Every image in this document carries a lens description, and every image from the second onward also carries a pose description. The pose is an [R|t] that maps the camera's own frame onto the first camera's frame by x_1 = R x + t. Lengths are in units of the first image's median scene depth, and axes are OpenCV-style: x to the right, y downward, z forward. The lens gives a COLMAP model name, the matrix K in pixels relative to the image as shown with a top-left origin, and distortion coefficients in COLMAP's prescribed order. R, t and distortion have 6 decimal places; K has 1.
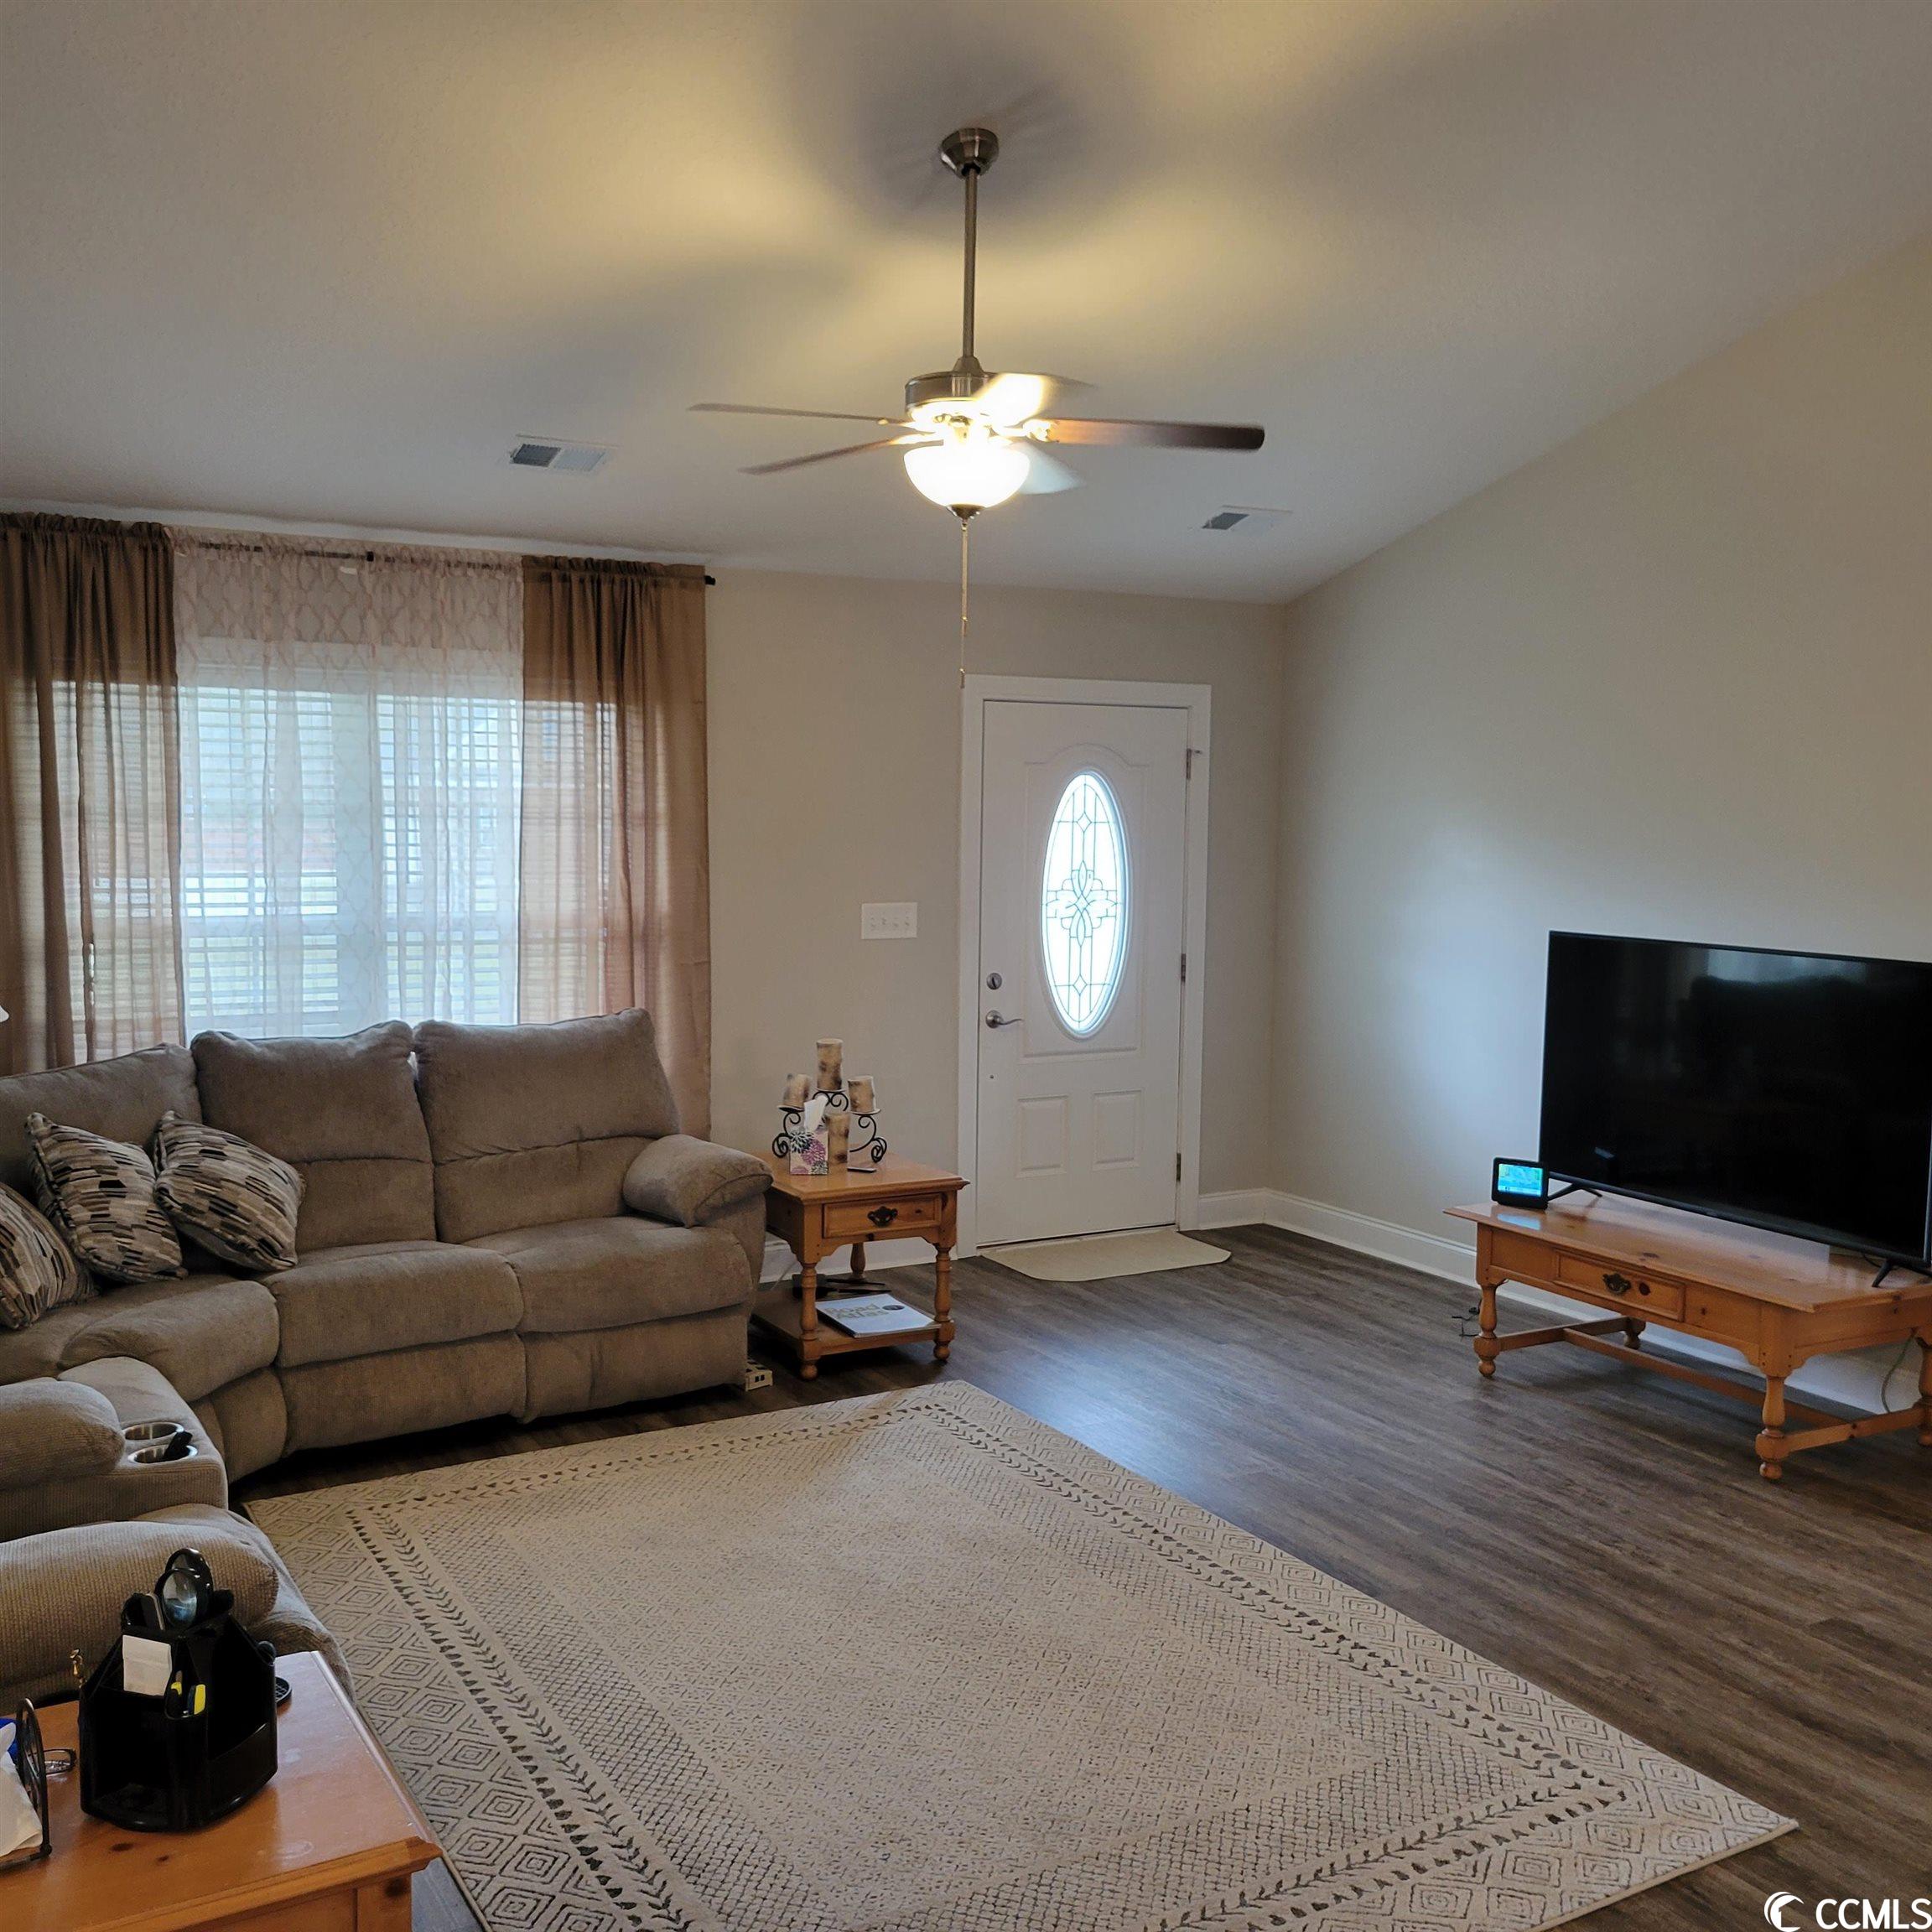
lens RADIAL K [[1937.3, 0, 964.8], [0, 1937.3, 988.7], [0, 0, 1]] dist [0.047154, -0.032222]
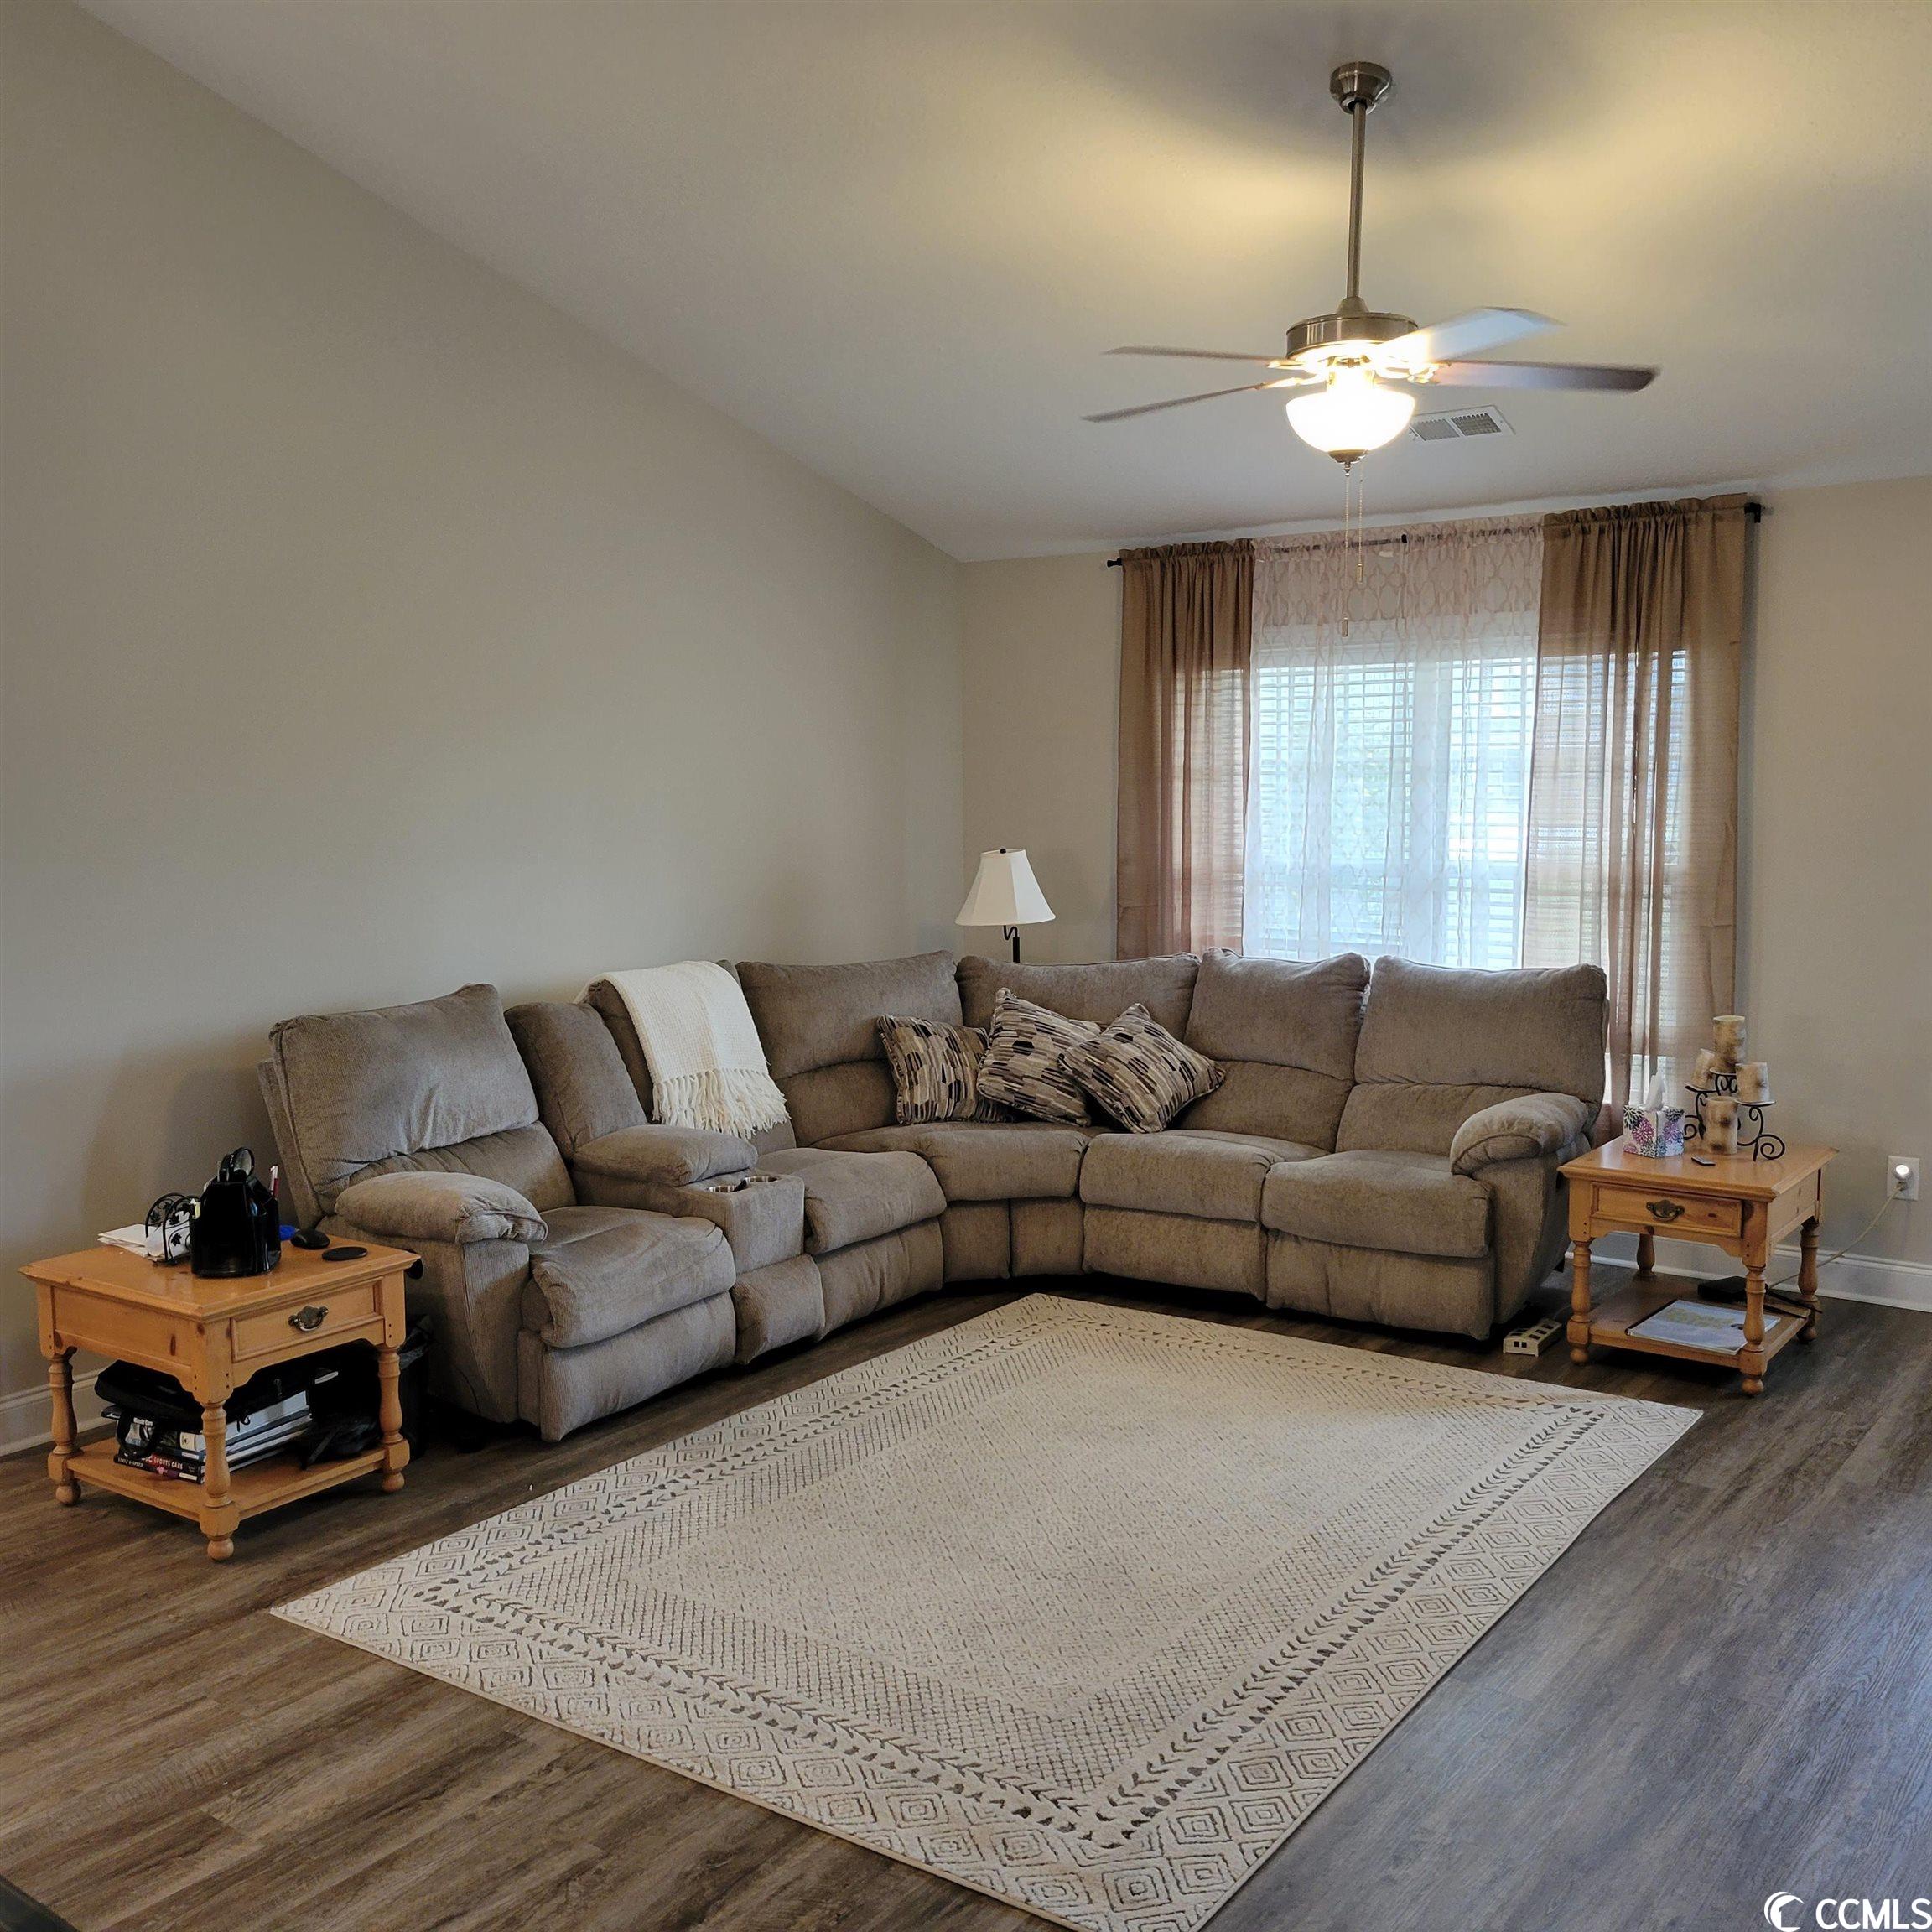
lens RADIAL K [[1926.9, 0, 914.8], [0, 1926.9, 975.3], [0, 0, 1]] dist [0.043042, -0.041280]
pose [[0.403655, 0.086191, -0.910842, 0.627341], [-0.072728, 0.995425, 0.061964, -0.021751], [0.912016, 0.041232, 0.408077, 0.309756]]
